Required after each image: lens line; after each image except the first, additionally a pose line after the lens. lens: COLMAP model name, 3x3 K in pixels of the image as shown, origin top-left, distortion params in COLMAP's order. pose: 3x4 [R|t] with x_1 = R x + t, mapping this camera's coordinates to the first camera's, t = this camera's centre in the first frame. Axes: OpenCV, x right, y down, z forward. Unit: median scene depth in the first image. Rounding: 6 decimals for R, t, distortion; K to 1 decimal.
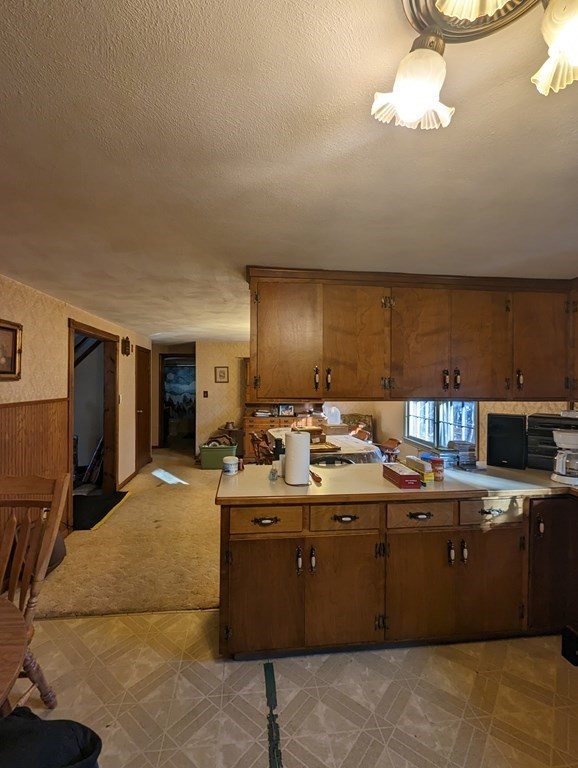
lens RADIAL K [[345.7, 0, 284.1], [0, 345.7, 381.1], [0, 0, 1]] dist [-0.009912, -0.002913]
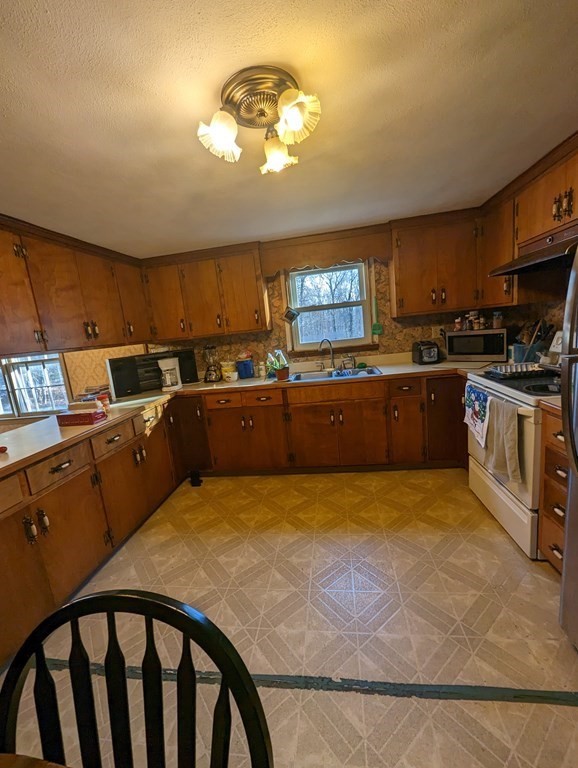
lens RADIAL K [[309.9, 0, 288.0], [0, 309.9, 381.9], [0, 0, 1]] dist [-0.003124, -0.000009]
pose [[0.238041, -0.198772, 0.950698, -0.442366], [0.104113, 0.978416, 0.178499, 0.053908], [-0.965659, 0.056490, 0.253598, 0.098019]]
